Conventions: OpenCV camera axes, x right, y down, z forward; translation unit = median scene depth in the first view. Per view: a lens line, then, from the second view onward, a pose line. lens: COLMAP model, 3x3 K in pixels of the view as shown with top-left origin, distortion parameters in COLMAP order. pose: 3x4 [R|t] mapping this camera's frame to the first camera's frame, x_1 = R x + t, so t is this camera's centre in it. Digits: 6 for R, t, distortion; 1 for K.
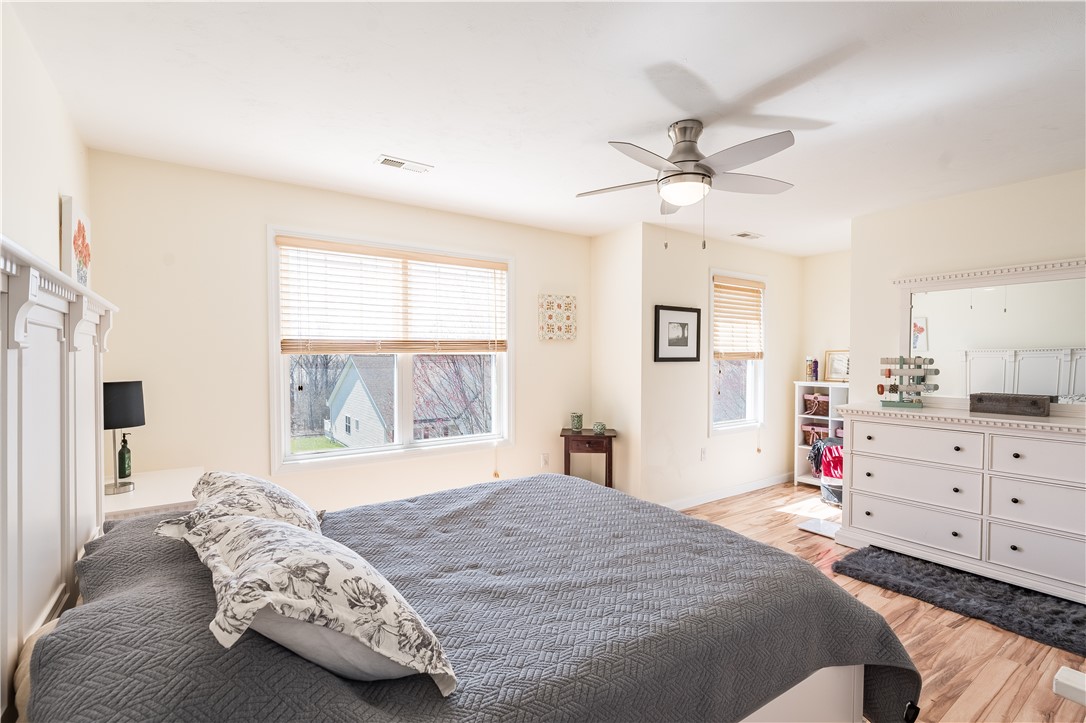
lens RADIAL K [[480.9, 0, 560.8], [0, 480.9, 364.0], [0, 0, 1]] dist [0.000105, 0.000957]
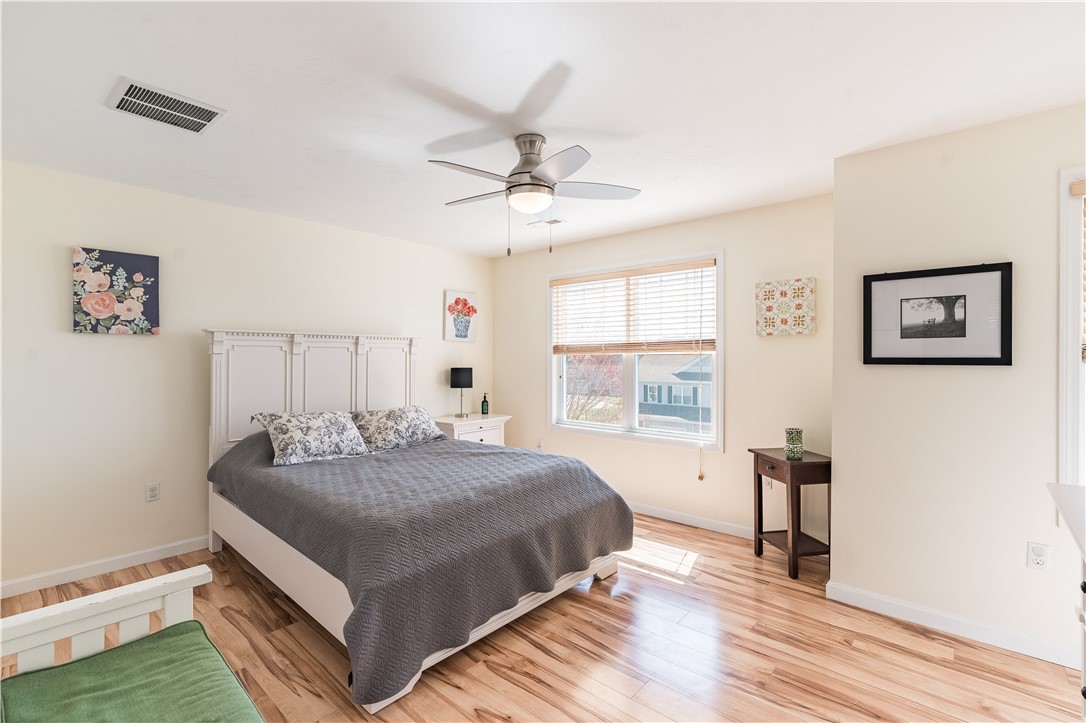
lens RADIAL K [[491.8, 0, 545.3], [0, 491.8, 357.6], [0, 0, 1]] dist [-0.002303, 0.000648]
pose [[0.241739, 0.002598, -0.970338, 0.693021], [-0.013795, 0.999905, -0.000760, -0.006754], [0.970243, 0.013570, 0.241751, 0.407789]]
